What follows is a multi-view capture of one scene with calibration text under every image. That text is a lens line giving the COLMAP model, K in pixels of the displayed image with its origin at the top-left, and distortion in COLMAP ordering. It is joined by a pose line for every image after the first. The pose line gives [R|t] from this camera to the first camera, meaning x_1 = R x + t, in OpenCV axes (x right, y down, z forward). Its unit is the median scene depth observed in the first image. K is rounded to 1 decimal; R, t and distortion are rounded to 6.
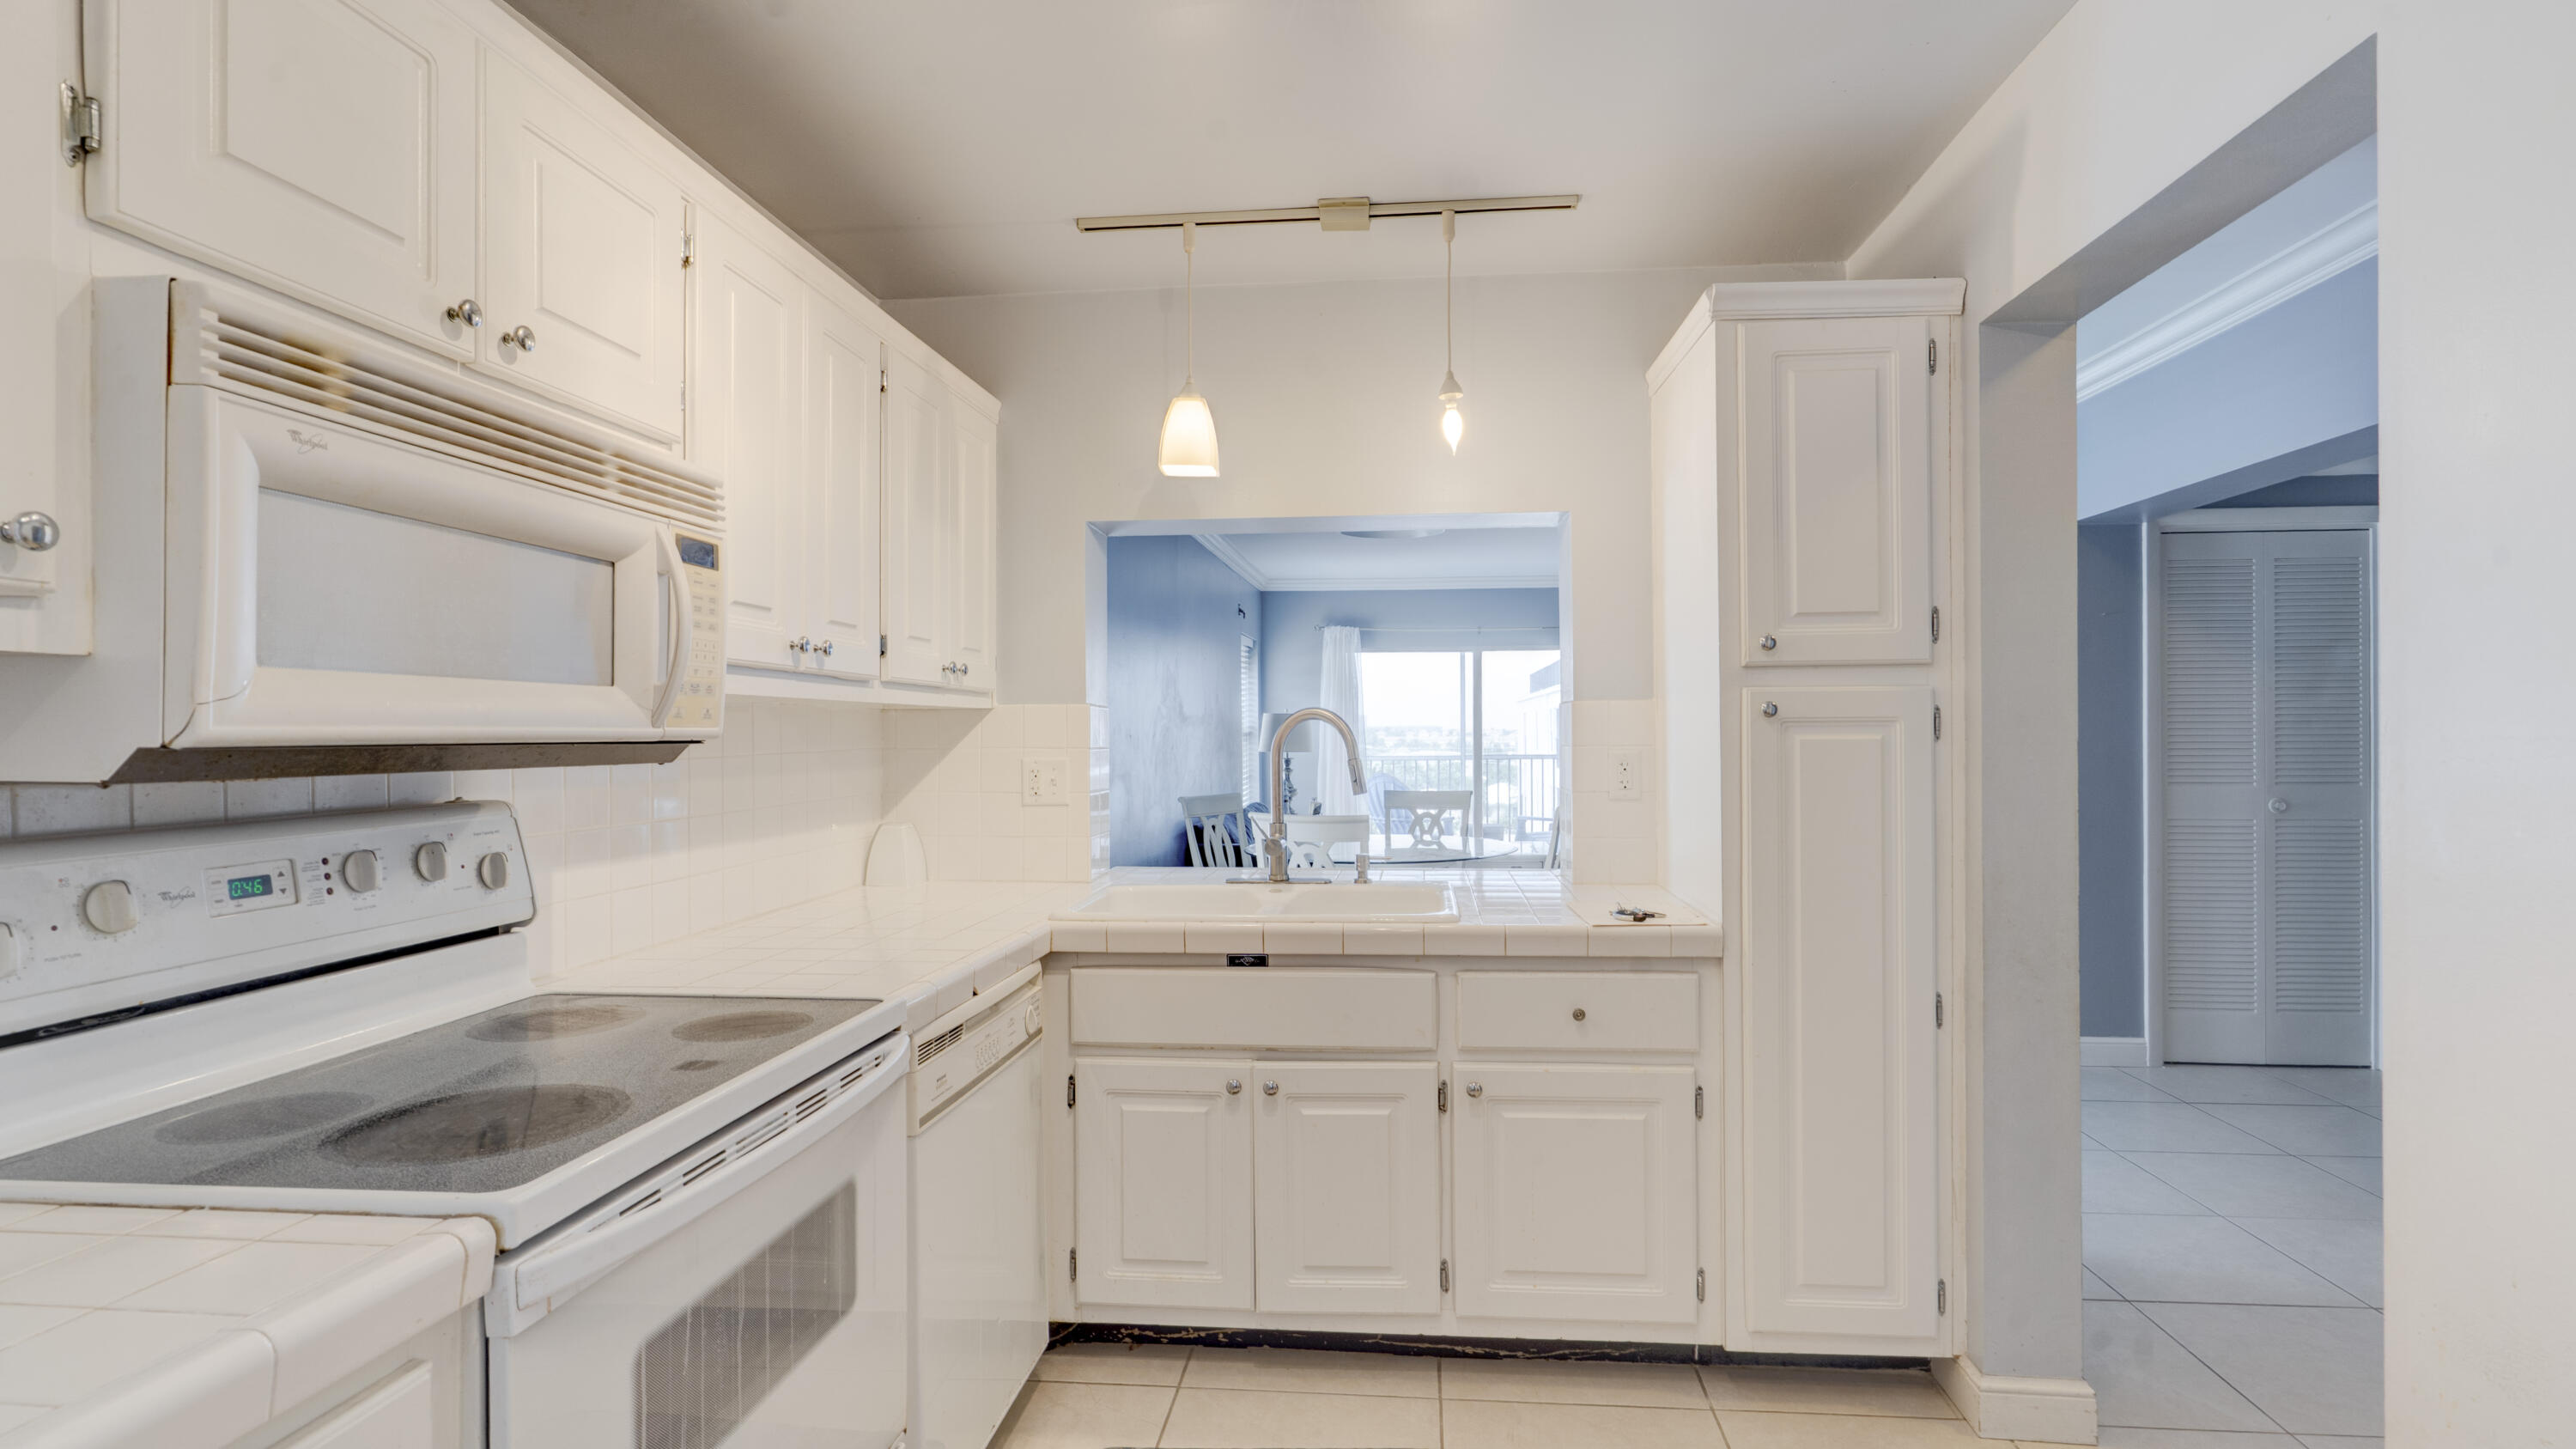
lens RADIAL K [[1198.5, 0, 1305.5], [0, 1198.5, 728.4], [0, 0, 1]] dist [-0.013054, 0.004871]
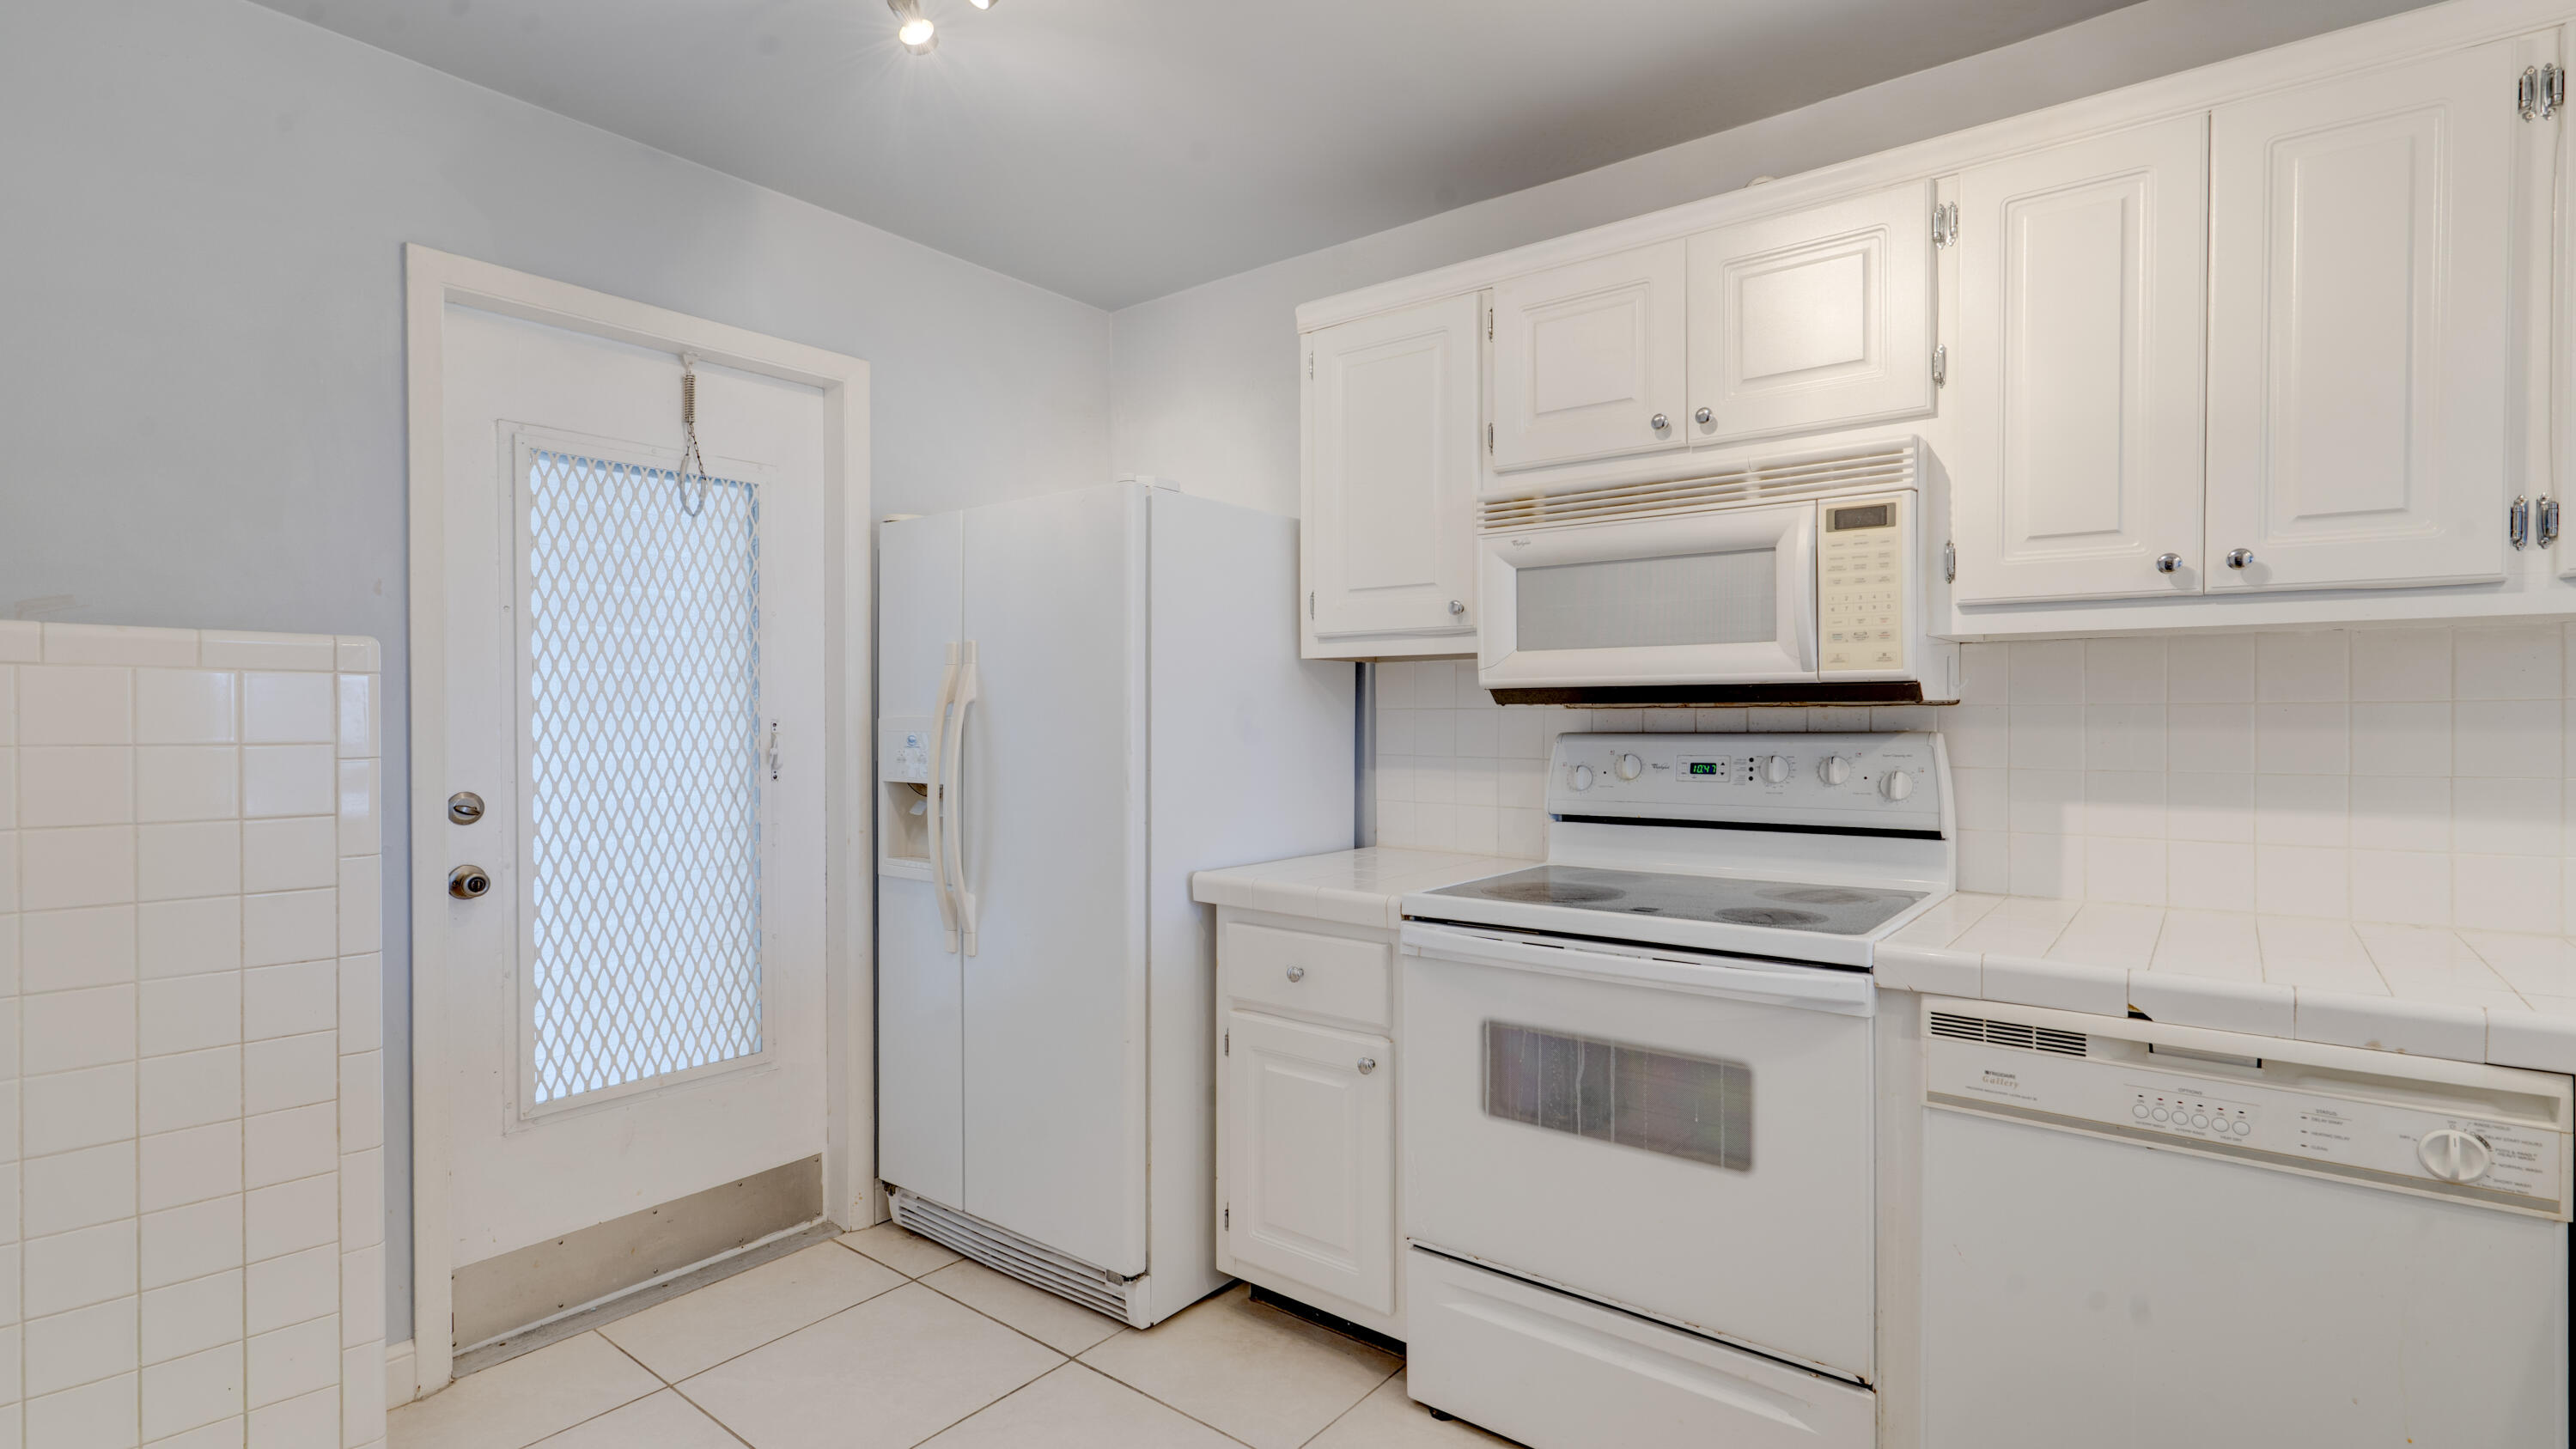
lens RADIAL K [[1217.9, 0, 1378.8], [0, 1217.9, 730.1], [0, 0, 1]] dist [-0.001297, 0.003960]
pose [[-0.496048, 0.014263, -0.868178, 0.809515], [0.006871, 0.999898, 0.012500, 0.043375], [0.868268, 0.000235, -0.496096, 1.288812]]
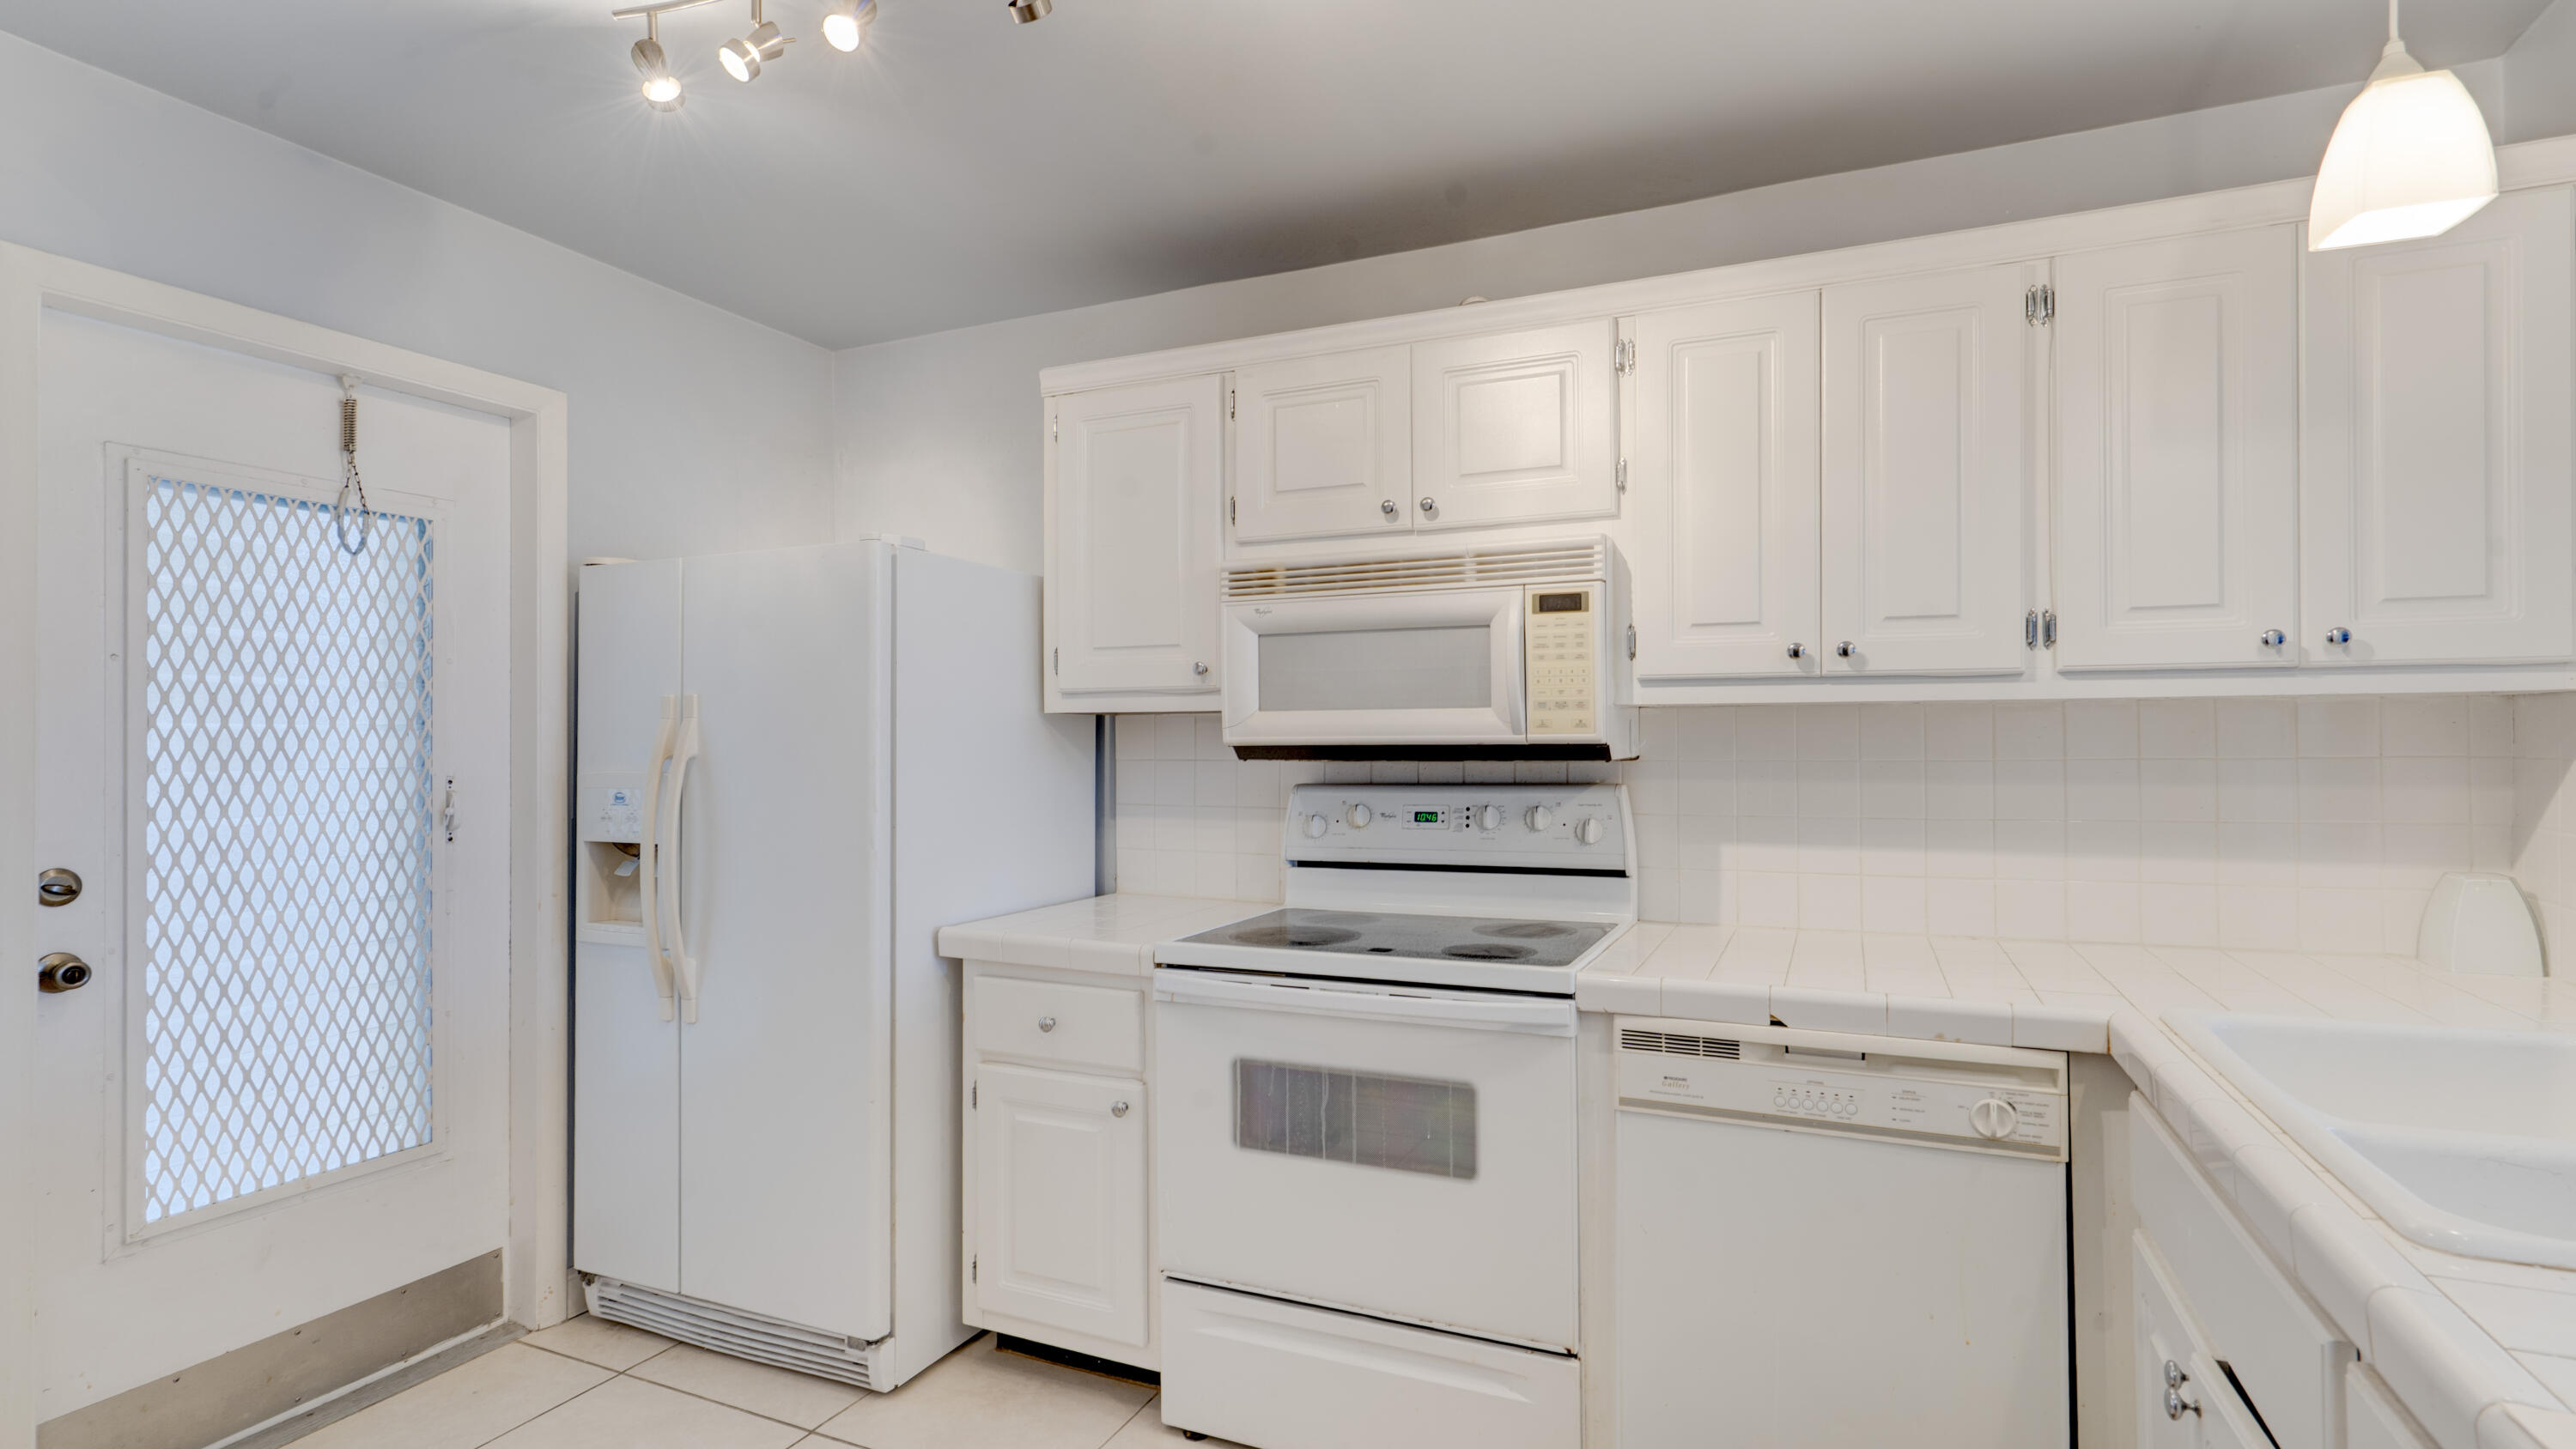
lens RADIAL K [[1217.8, 0, 1378.8], [0, 1217.8, 730.1], [0, 0, 1]] dist [-0.001297, 0.003960]
pose [[-0.275264, -0.005926, -0.961350, 0.932016], [0.007565, 0.999937, -0.008330, 0.005143], [0.961339, -0.009565, -0.275202, 1.288136]]
